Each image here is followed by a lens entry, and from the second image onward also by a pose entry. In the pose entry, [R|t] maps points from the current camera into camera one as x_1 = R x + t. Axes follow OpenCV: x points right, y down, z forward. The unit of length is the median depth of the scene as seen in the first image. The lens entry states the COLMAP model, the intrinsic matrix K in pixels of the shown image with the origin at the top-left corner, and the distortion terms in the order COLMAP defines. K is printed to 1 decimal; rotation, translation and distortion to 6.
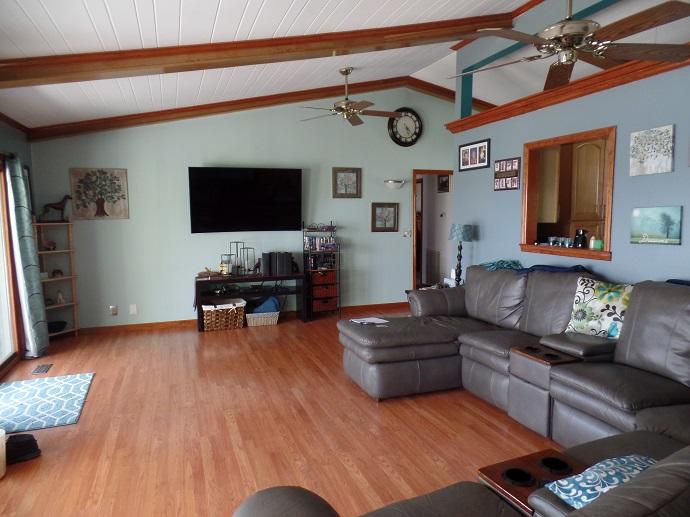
lens RADIAL K [[492.5, 0, 345.0], [0, 492.5, 258.5], [0, 0, 1]] dist [0.000651, -0.000856]
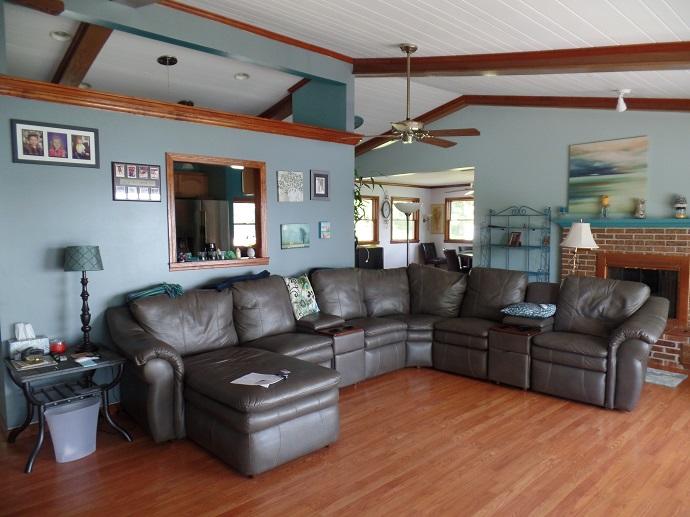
lens RADIAL K [[492.5, 0, 345.0], [0, 492.5, 258.5], [0, 0, 1]] dist [0.000651, -0.000856]
pose [[-0.407634, -0.054779, 0.911501, -0.741869], [0.092283, 0.990617, 0.100803, -0.123964], [-0.908470, 0.125207, -0.398754, 1.333508]]
